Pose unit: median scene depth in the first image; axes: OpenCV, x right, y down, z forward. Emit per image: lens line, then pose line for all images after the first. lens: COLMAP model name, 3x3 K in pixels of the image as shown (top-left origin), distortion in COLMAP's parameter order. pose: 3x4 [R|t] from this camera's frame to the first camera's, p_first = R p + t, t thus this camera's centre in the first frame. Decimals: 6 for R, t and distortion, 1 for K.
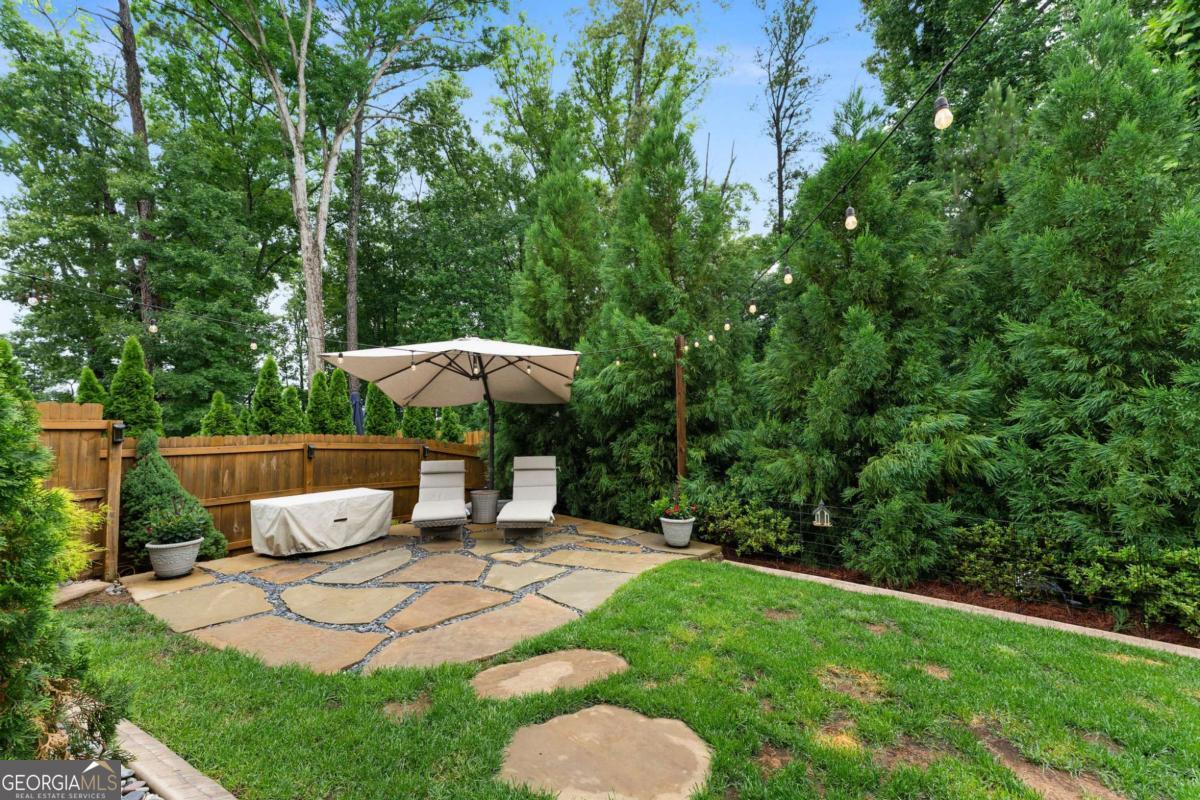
lens RADIAL K [[468.9, 0, 597.1], [0, 468.9, 398.2], [0, 0, 1]] dist [0.001032, 0.000067]
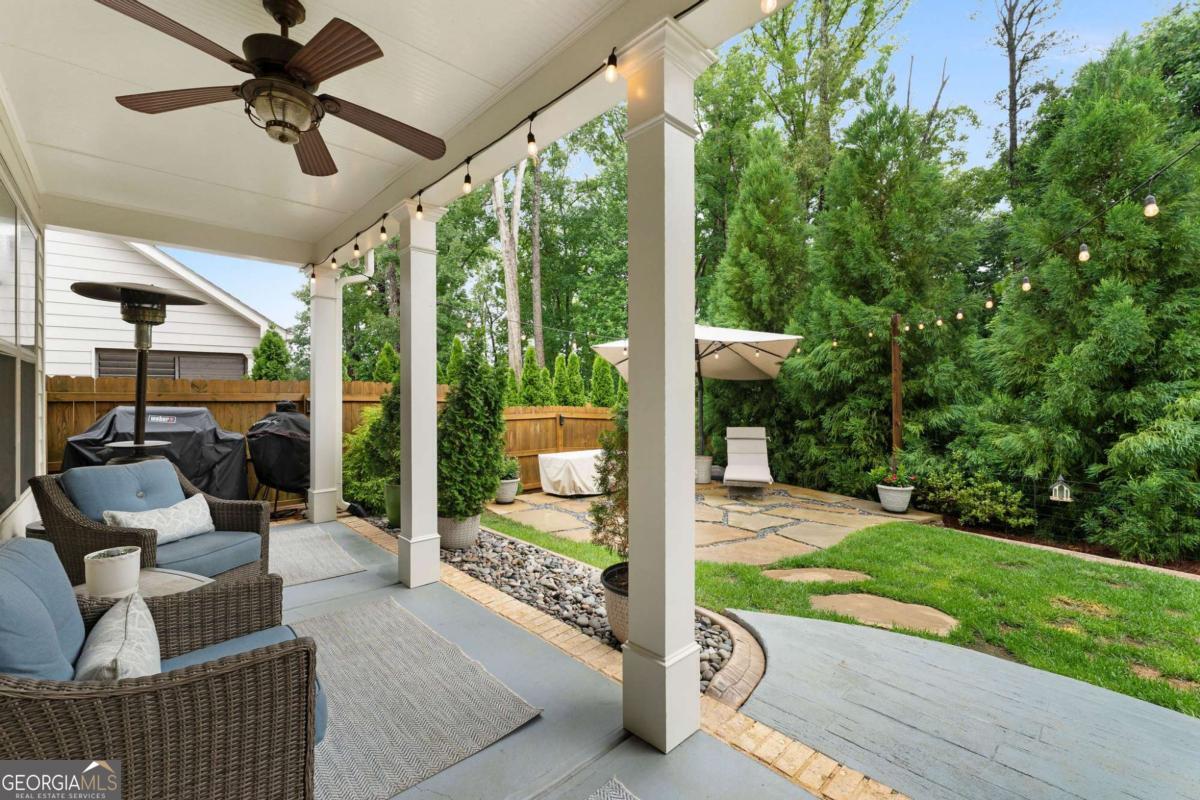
lens RADIAL K [[488.8, 0, 600.8], [0, 488.8, 391.6], [0, 0, 1]] dist [-0.000187, 0.000056]
pose [[0.949242, -0.001851, -0.314542, -0.107255], [0.016081, 0.998961, 0.042650, -0.019079], [0.314136, -0.045543, 0.948285, -0.247938]]
